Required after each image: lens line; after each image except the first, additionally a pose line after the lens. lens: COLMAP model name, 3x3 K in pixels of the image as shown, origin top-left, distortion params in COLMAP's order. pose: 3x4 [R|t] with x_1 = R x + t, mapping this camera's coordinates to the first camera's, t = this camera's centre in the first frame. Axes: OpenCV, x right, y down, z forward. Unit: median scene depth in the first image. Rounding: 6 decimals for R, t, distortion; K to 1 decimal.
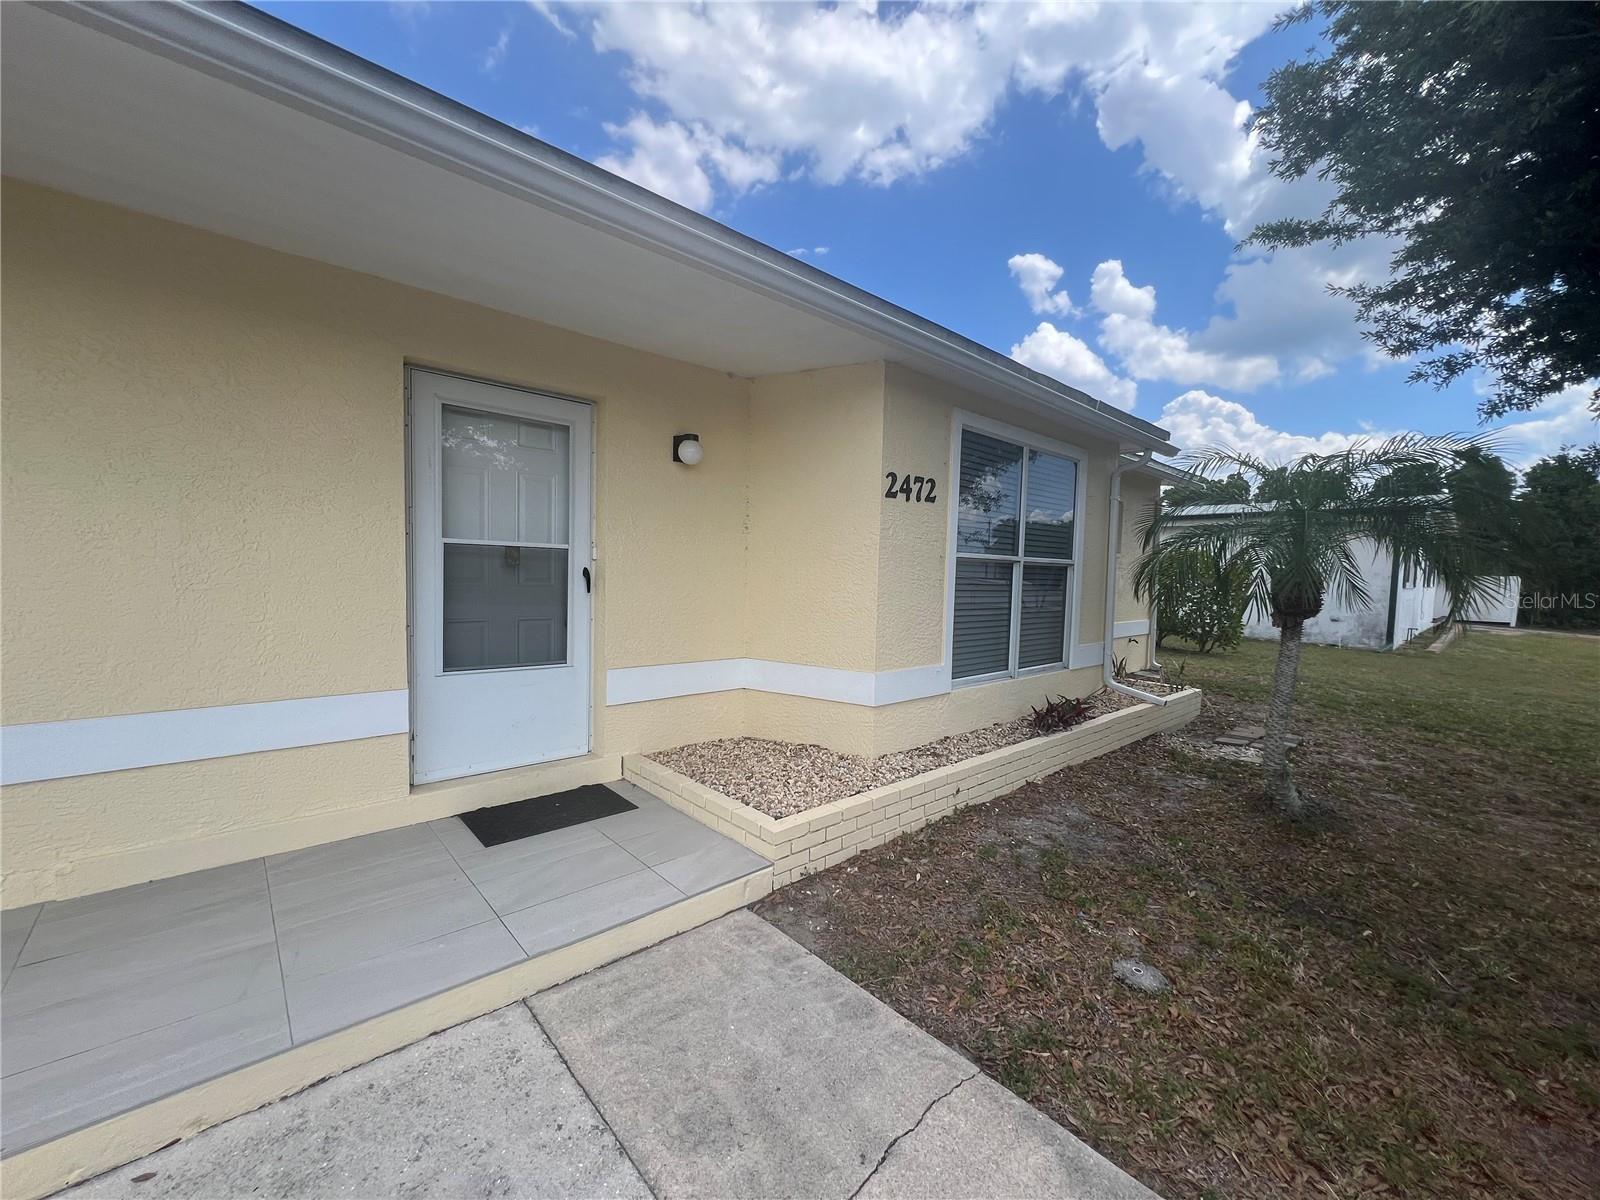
lens RADIAL K [[640.2, 0, 798.6], [0, 640.2, 602.3], [0, 0, 1]] dist [-0.002094, 0.000571]
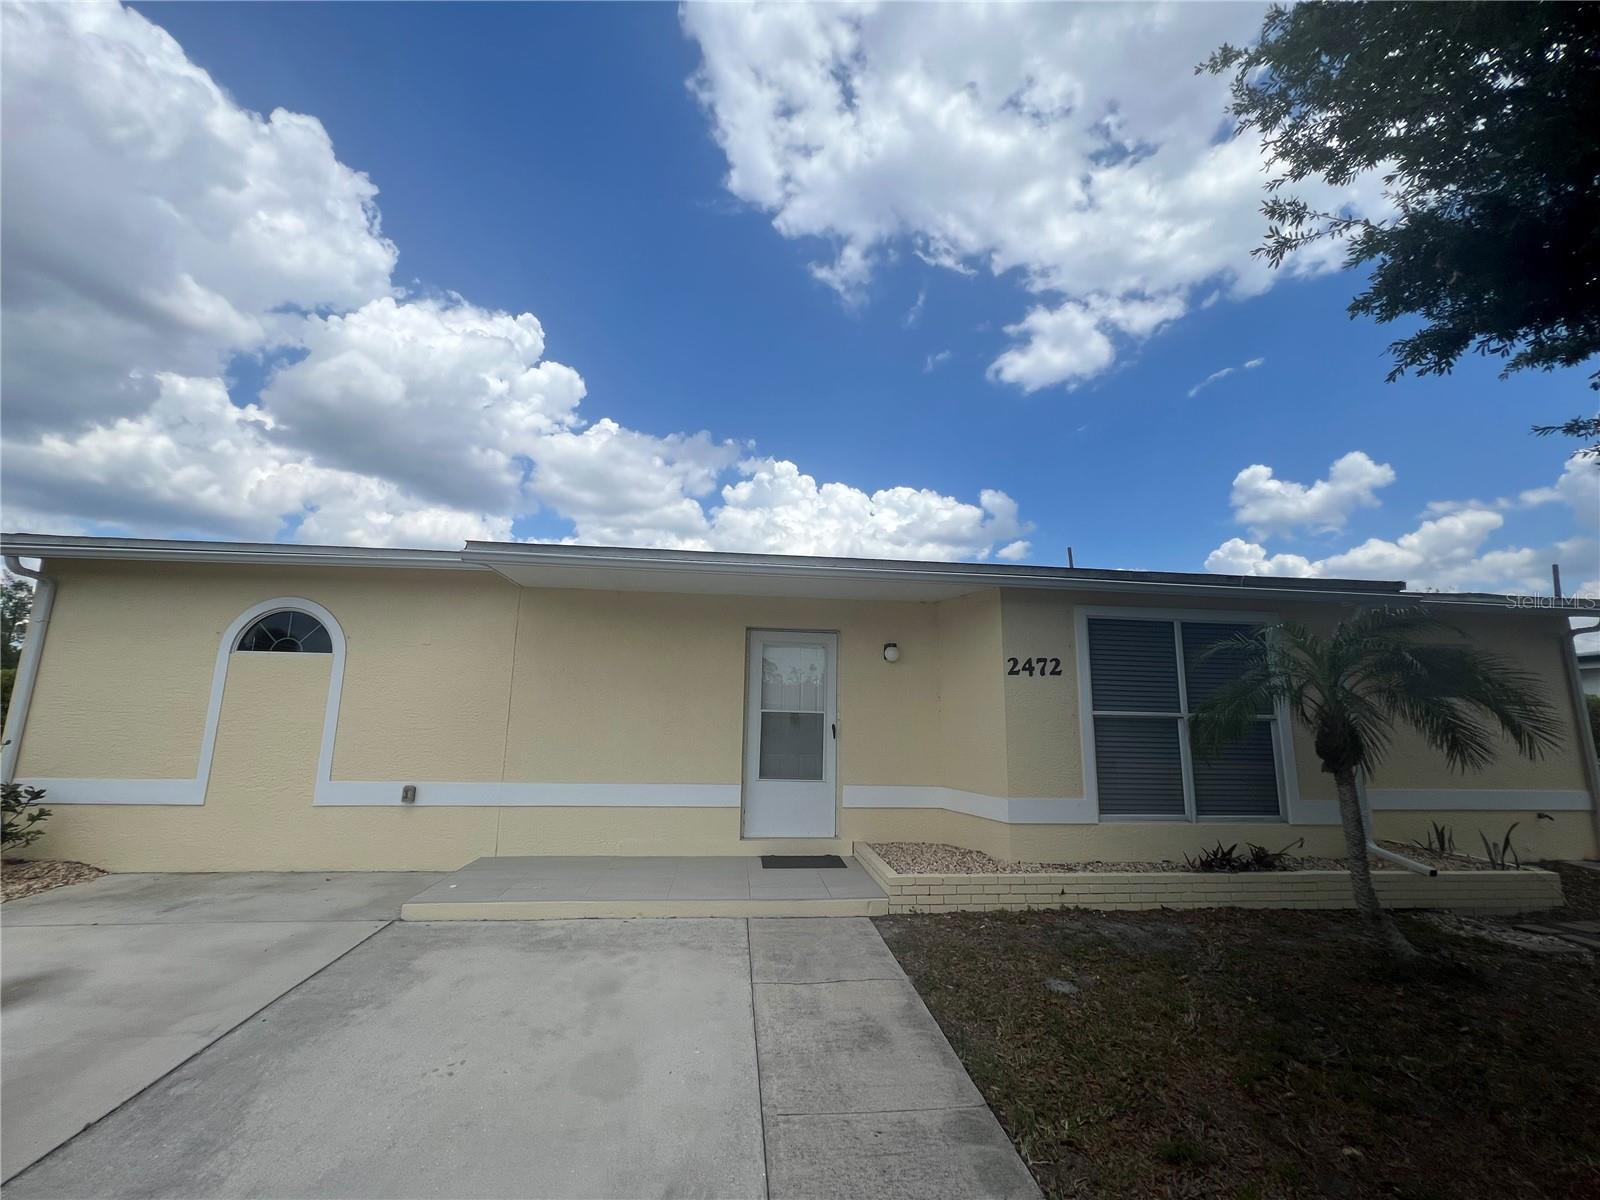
lens RADIAL K [[640.2, 0, 798.9], [0, 640.2, 601.1], [0, 0, 1]] dist [-0.002094, 0.000571]
pose [[0.807841, -0.116544, -0.577763, 0.650202], [-0.028212, 0.971487, -0.235410, 0.033702], [0.588725, 0.206474, 0.781519, -0.501691]]
